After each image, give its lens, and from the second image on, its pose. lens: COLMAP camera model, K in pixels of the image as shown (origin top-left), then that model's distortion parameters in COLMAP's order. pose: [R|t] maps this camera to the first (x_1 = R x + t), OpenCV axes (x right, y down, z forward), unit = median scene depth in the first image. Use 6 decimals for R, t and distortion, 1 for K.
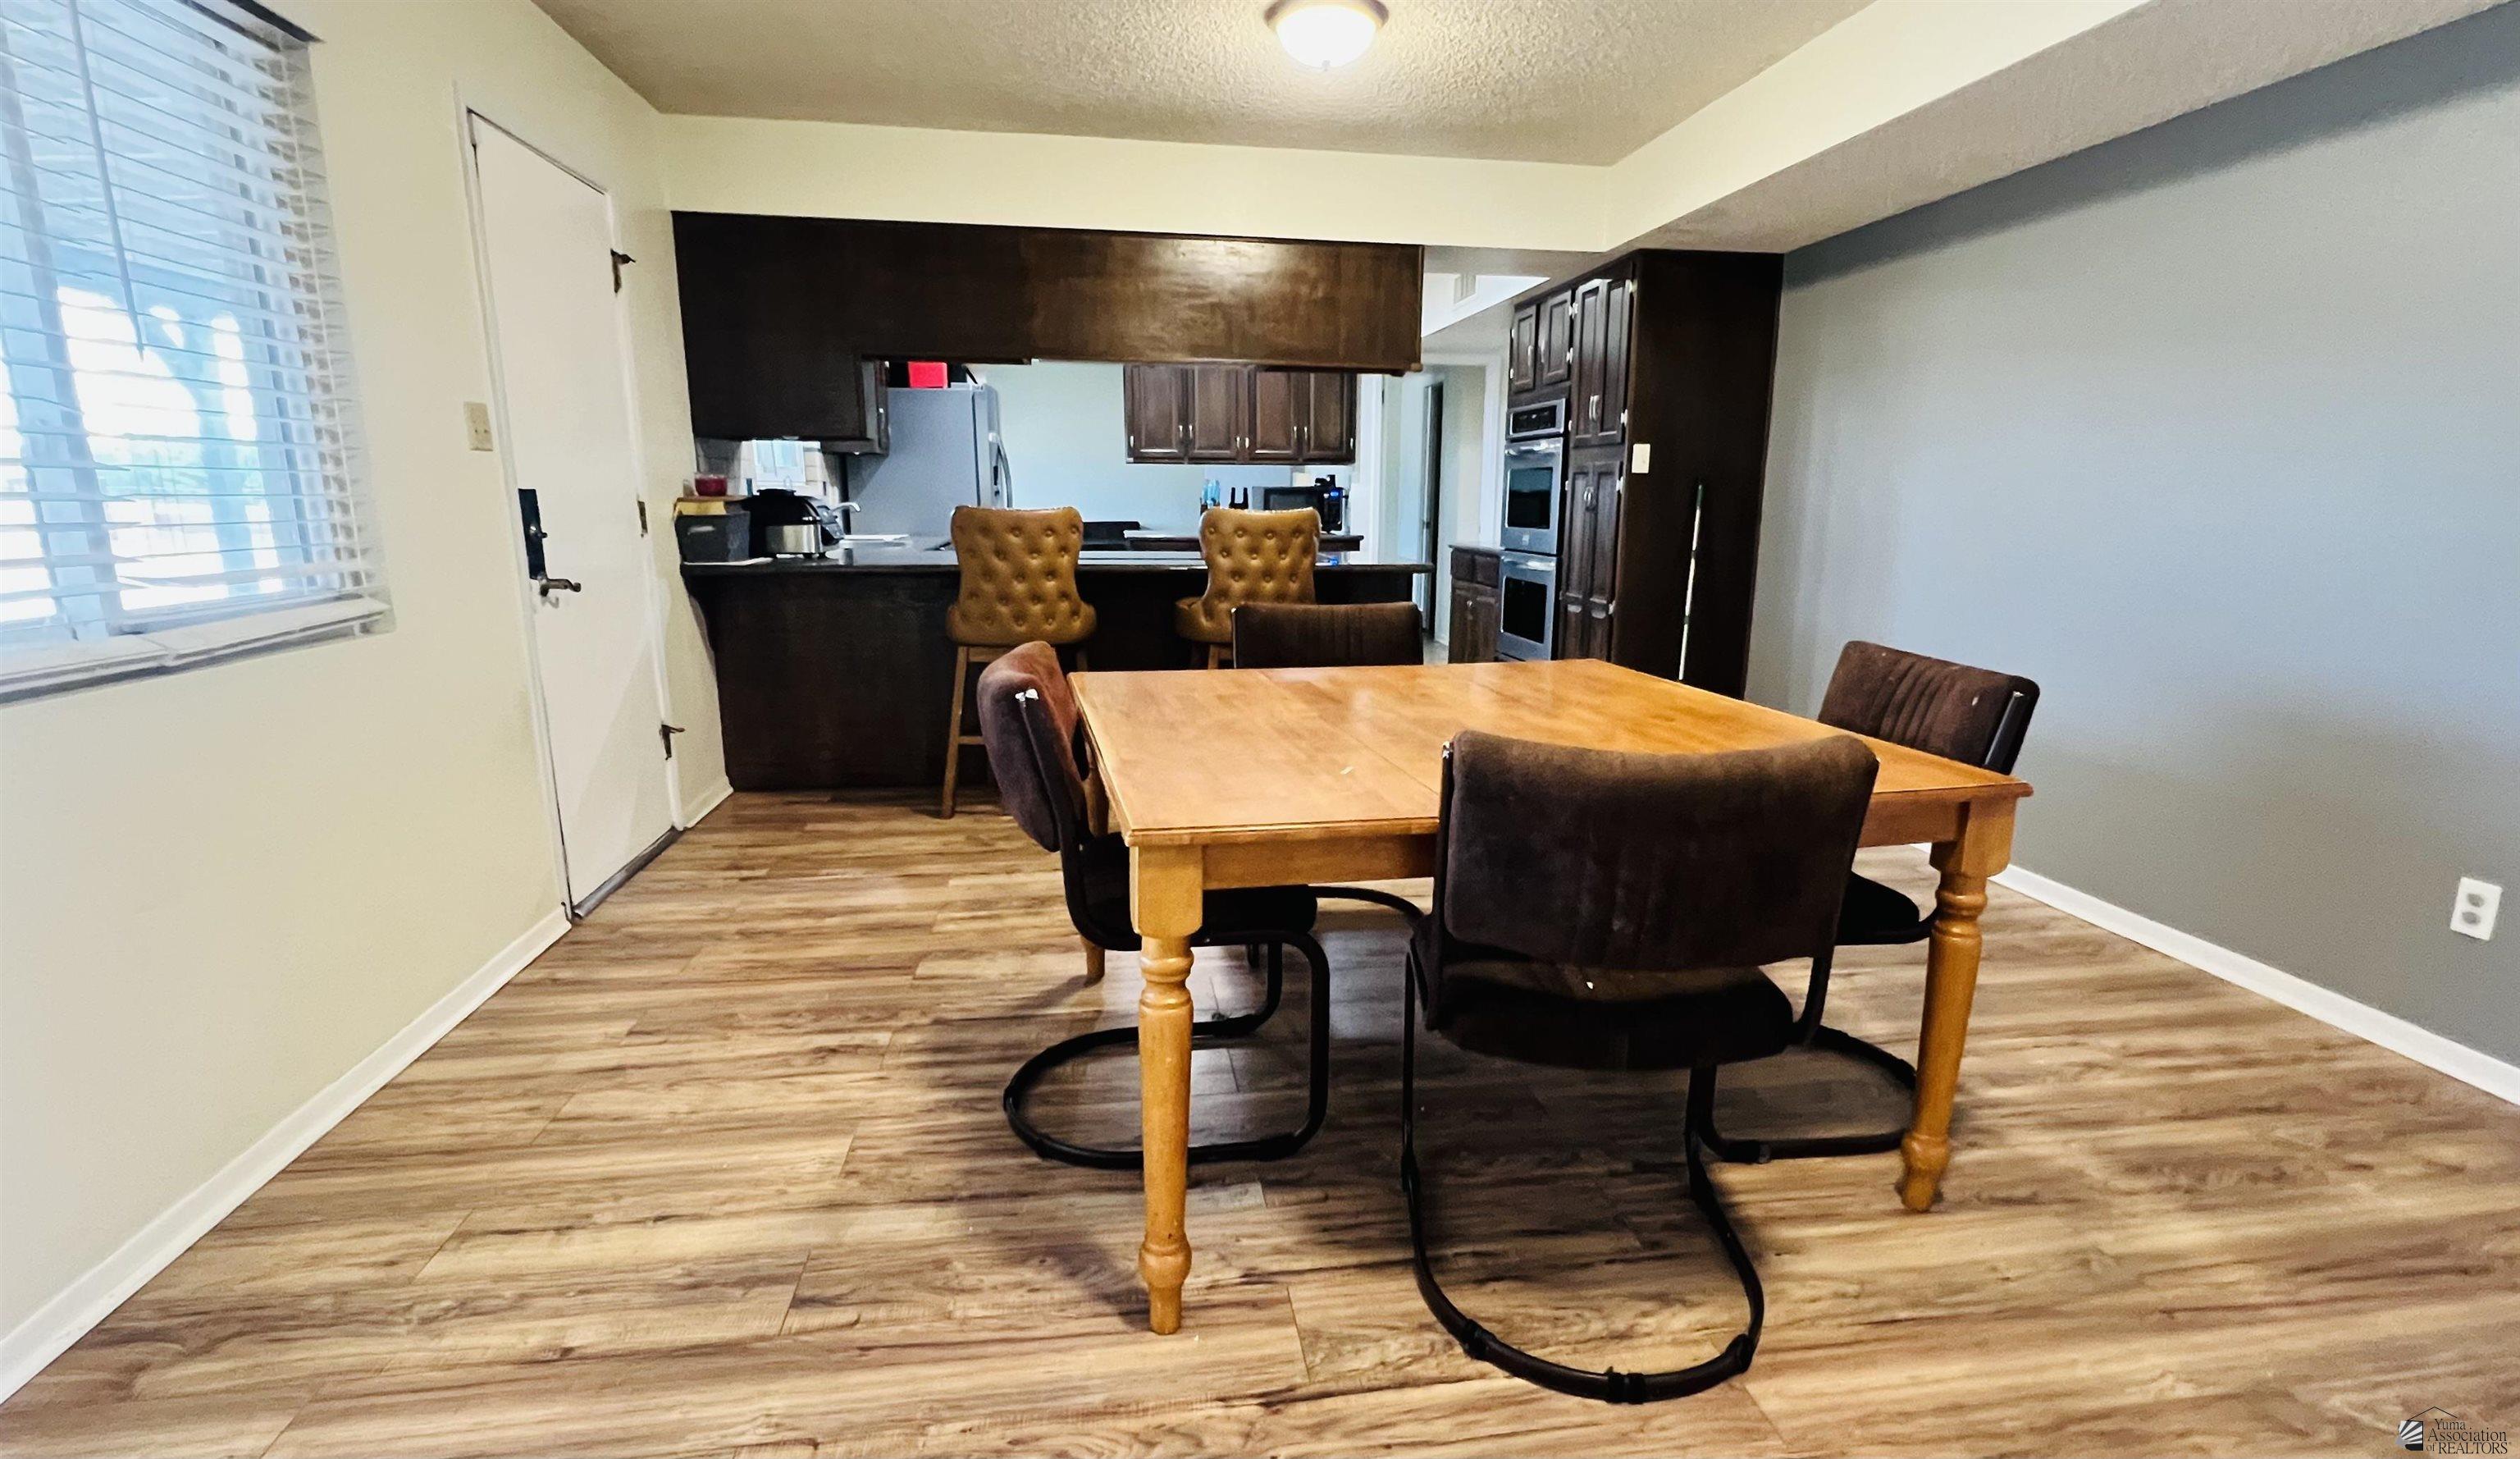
lens RADIAL K [[1134.7, 0, 1261.5], [0, 1134.7, 737.8], [0, 0, 1]] dist [-0.004634, 0.000446]
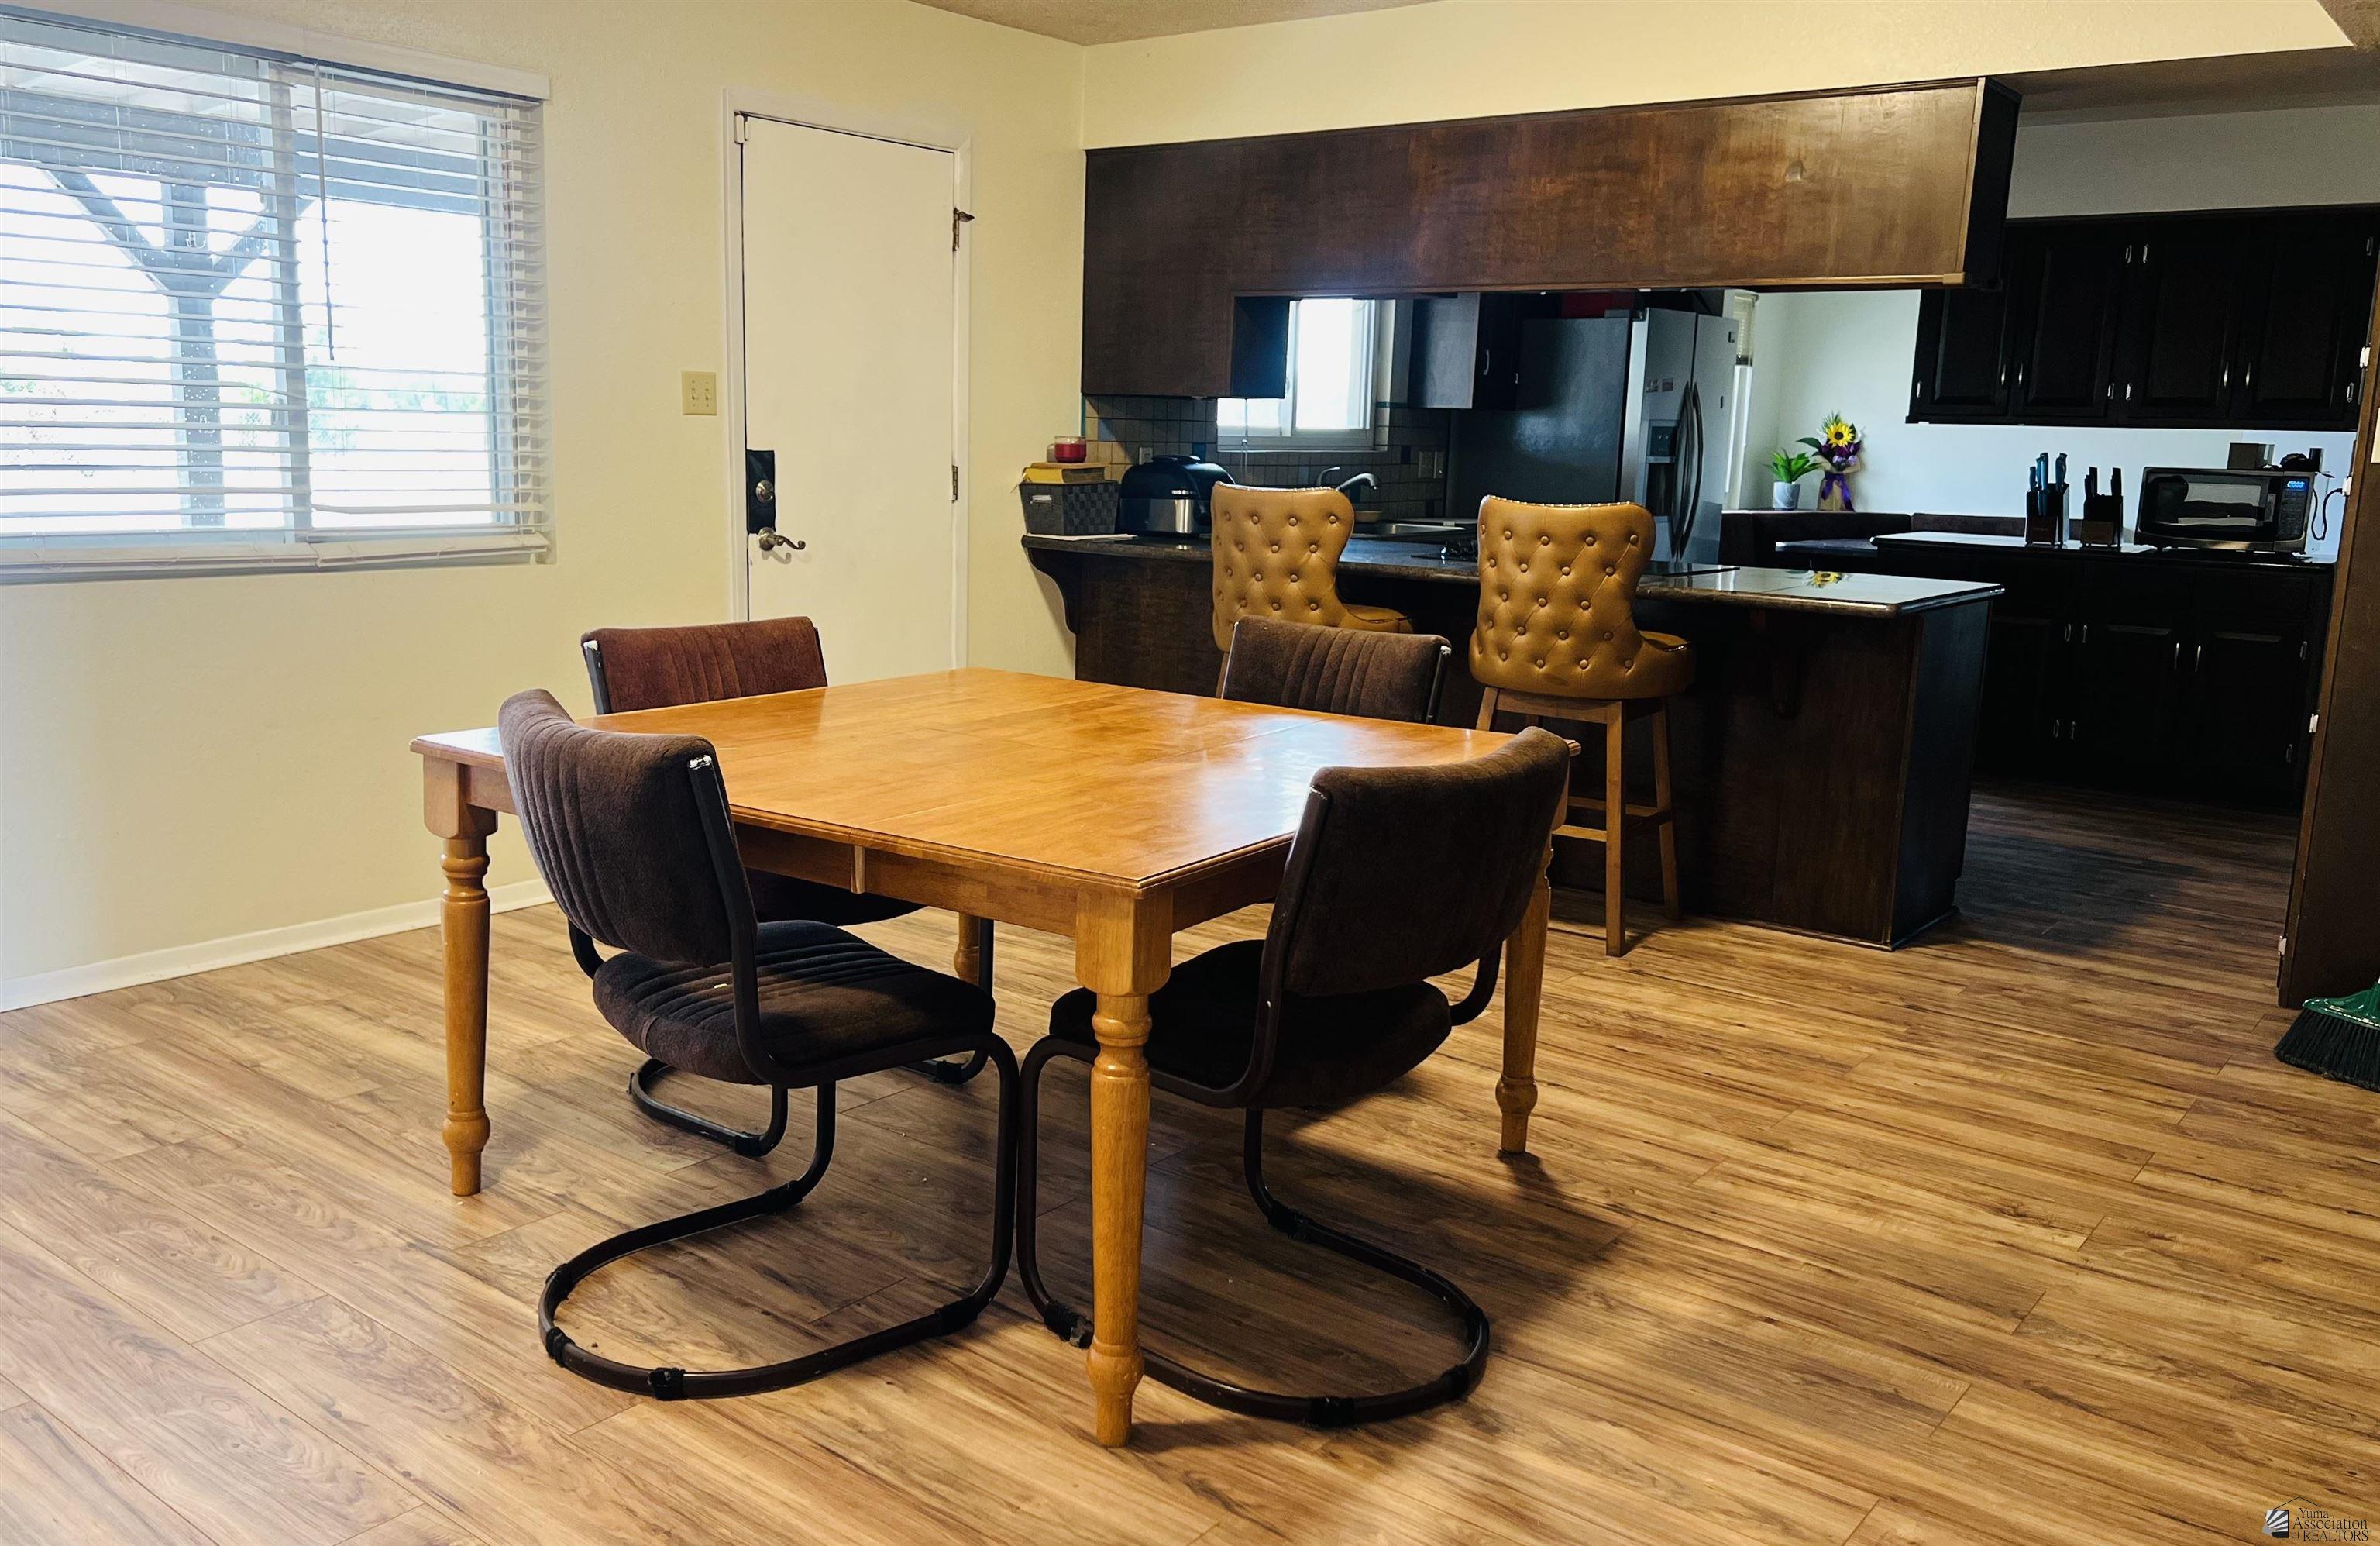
lens RADIAL K [[1866.3, 0, 1189.5], [0, 1866.3, 772.7], [0, 0, 1]] dist [0.014865, -0.006567]
pose [[0.690176, 0.145057, -0.708954, 1.008938], [-0.178607, 0.983540, 0.027364, -0.045320], [0.701254, 0.107738, 0.704724, 0.083550]]
